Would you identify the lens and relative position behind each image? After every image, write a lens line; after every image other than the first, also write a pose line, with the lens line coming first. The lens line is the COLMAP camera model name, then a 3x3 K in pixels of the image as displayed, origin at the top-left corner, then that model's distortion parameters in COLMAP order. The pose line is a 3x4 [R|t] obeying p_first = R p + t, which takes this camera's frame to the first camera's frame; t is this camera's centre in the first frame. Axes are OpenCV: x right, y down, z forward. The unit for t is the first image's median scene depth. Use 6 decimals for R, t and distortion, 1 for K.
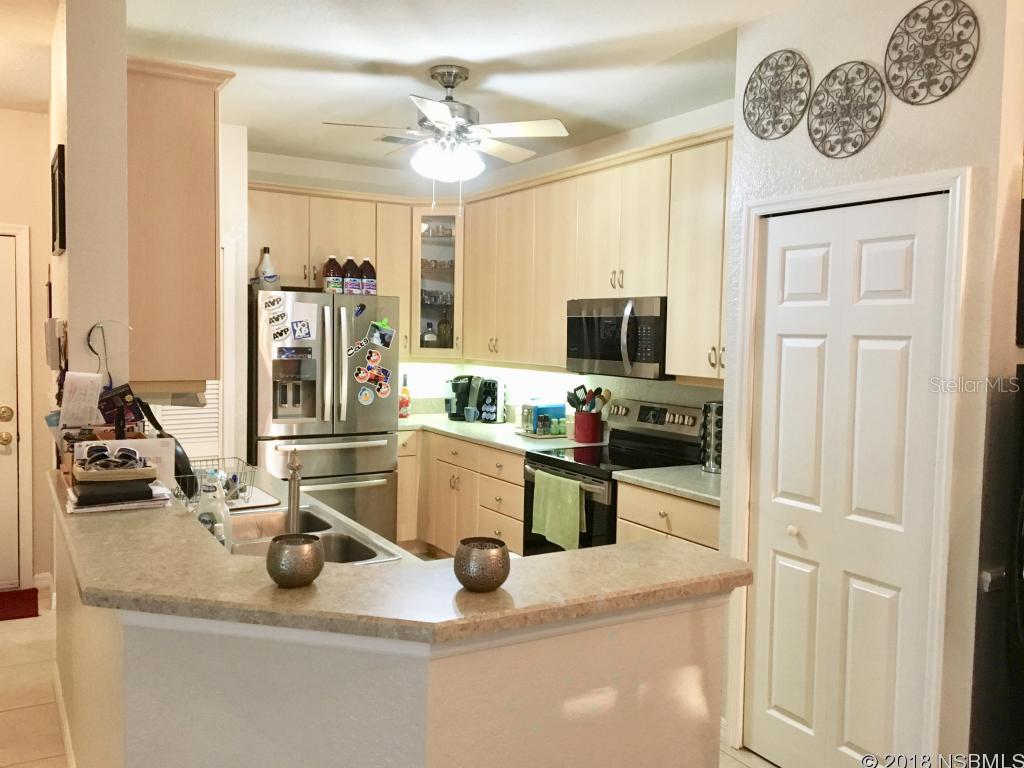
lens RADIAL K [[855.6, 0, 510.0], [0, 855.6, 377.8], [0, 0, 1]] dist [0.095002, -0.155512]
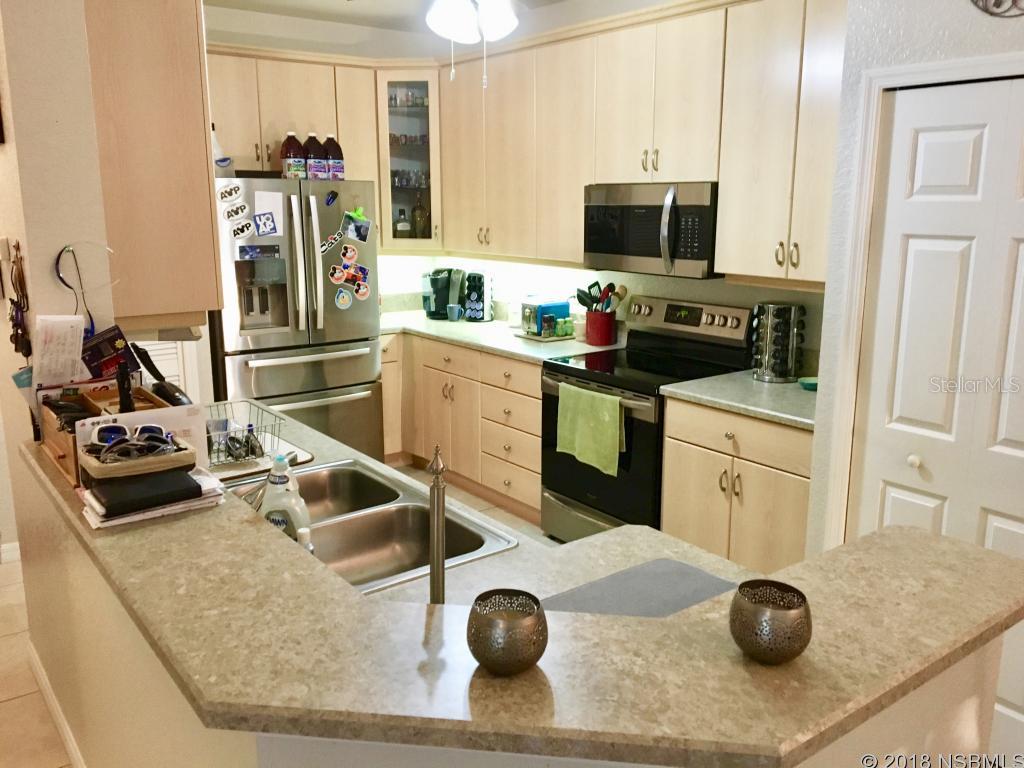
lens RADIAL K [[855.6, 0, 510.0], [0, 855.6, 377.8], [0, 0, 1]] dist [0.095002, -0.155512]
pose [[0.993286, -0.042966, 0.107411, -0.116616], [0.025989, 0.987615, 0.154731, -0.036657], [-0.112729, -0.150901, 0.982100, 0.130932]]
